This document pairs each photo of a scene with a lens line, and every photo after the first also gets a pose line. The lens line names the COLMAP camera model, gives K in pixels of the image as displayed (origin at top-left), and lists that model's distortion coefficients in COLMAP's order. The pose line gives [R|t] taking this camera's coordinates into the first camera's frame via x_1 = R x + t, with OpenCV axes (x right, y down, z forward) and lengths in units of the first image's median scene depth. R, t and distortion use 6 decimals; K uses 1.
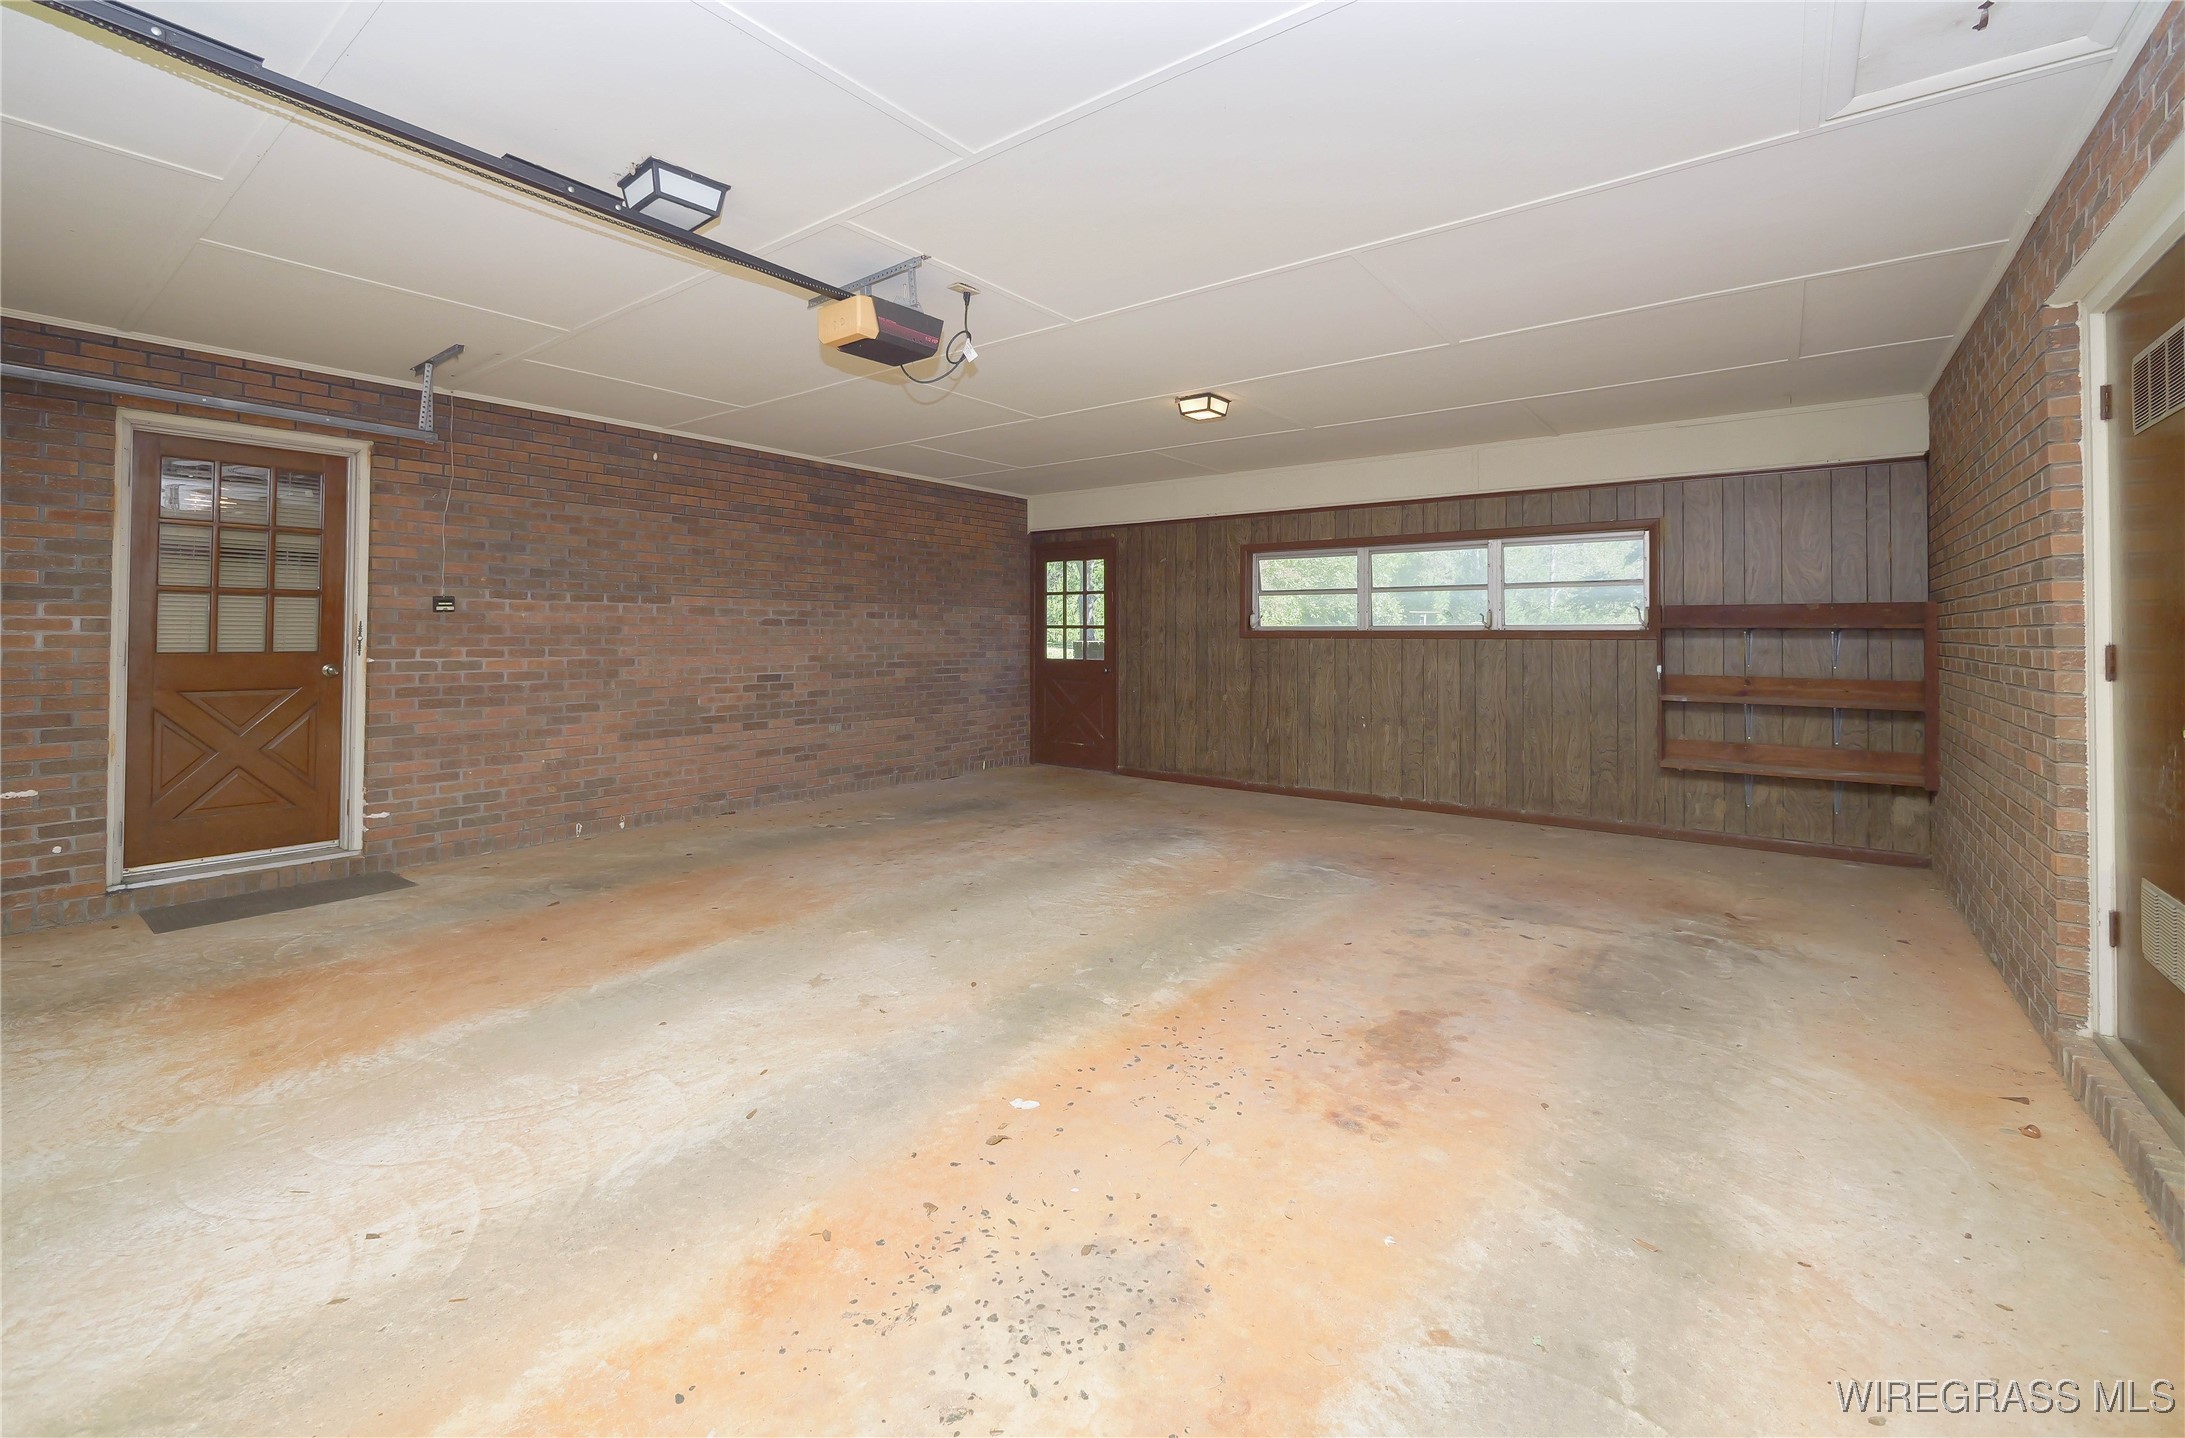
lens RADIAL K [[900.4, 0, 1081.8], [0, 900.4, 719.5], [0, 0, 1]] dist [-0.006277, 0.000698]
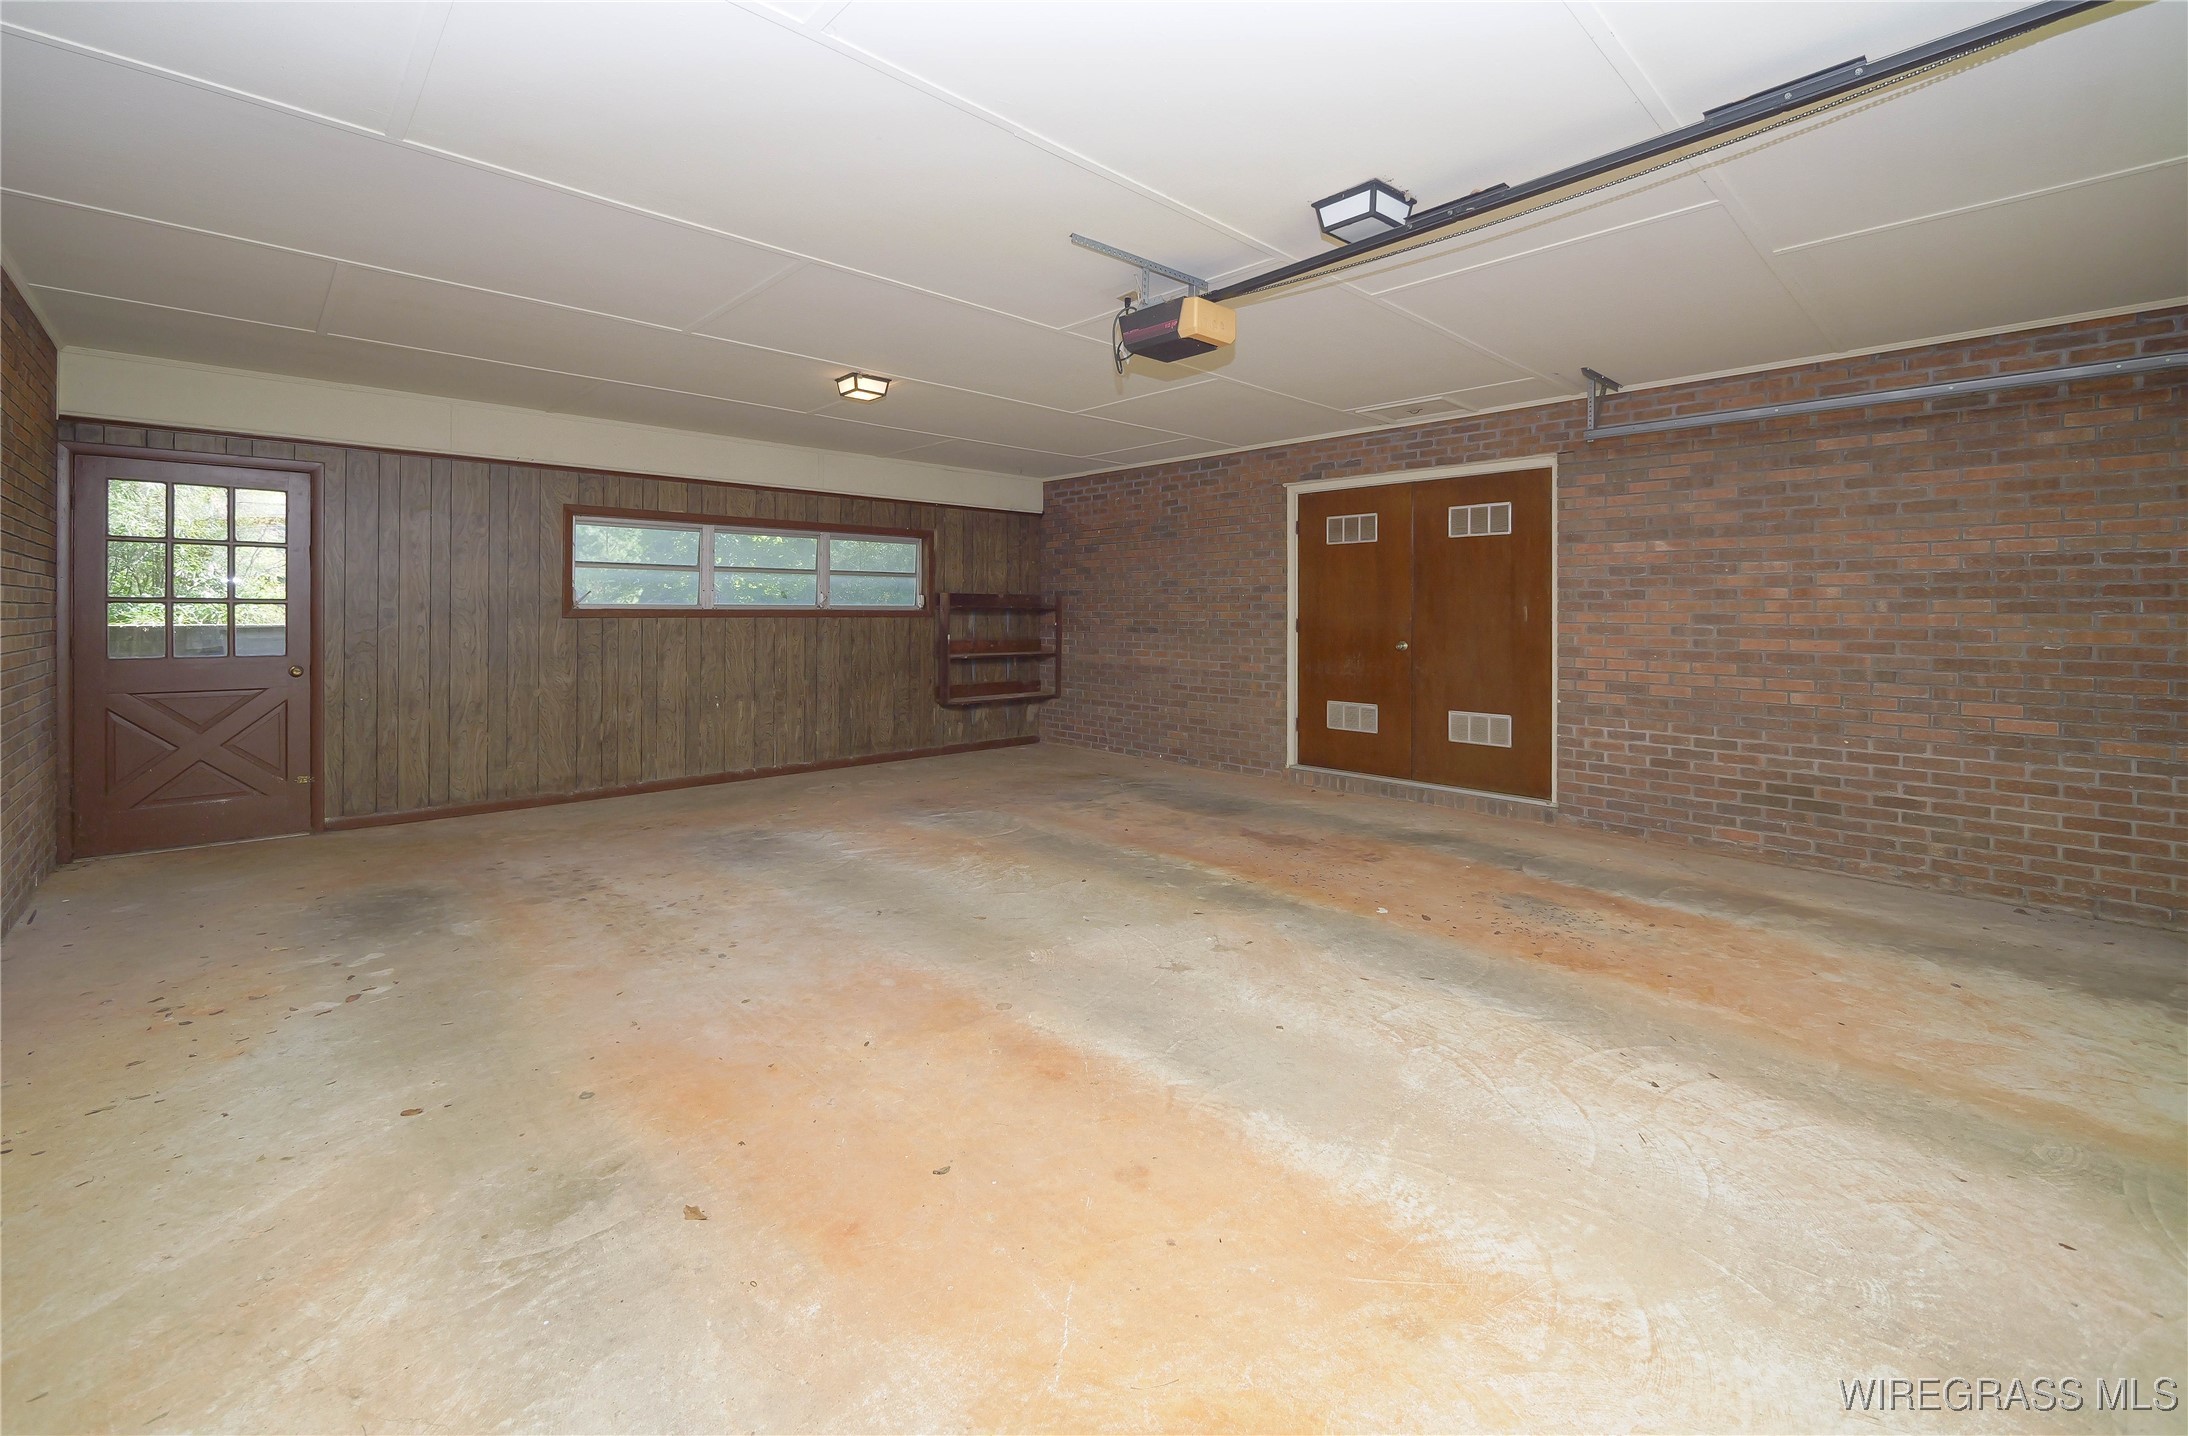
lens RADIAL K [[901.6, 0, 1082.7], [0, 901.6, 716.6], [0, 0, 1]] dist [-0.006277, 0.000698]
pose [[0.161011, -0.115623, 0.980157, -0.649842], [0.089763, 0.990714, 0.102123, -0.049798], [-0.982862, 0.071539, 0.169894, 0.471357]]
